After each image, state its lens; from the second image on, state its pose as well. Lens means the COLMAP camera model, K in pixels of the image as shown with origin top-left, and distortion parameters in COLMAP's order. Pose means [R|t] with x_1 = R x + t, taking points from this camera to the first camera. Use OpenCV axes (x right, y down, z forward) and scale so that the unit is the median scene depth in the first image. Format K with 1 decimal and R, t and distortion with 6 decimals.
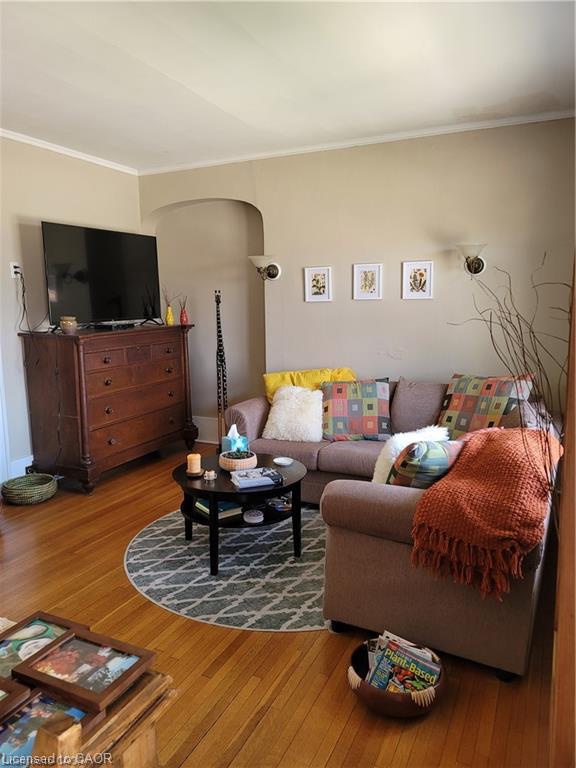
lens RADIAL K [[567.7, 0, 286.1], [0, 567.7, 385.3], [0, 0, 1]] dist [0.060261, 0.003110]
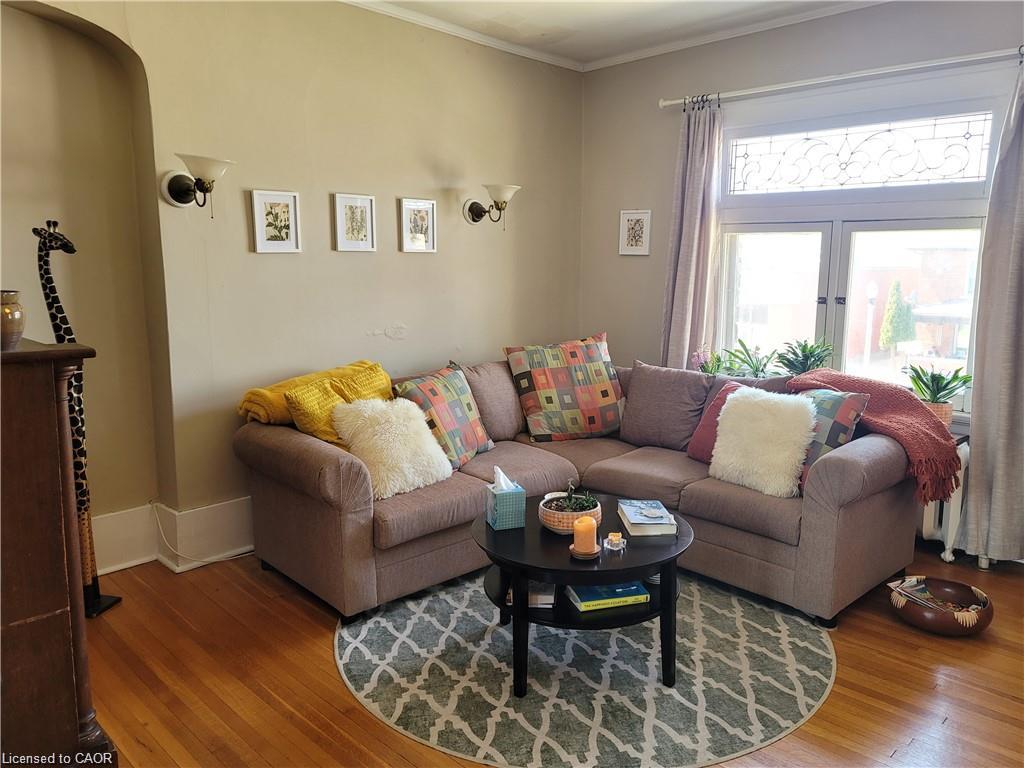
lens RADIAL K [[756.9, 0, 510.2], [0, 756.9, 377.5], [0, 0, 1]] dist [0.060261, 0.003110]
pose [[0.310768, -0.138099, 0.940400, -0.847564], [0.134176, 0.985855, 0.100434, -0.101022], [-0.940968, 0.094968, 0.324901, 0.786456]]
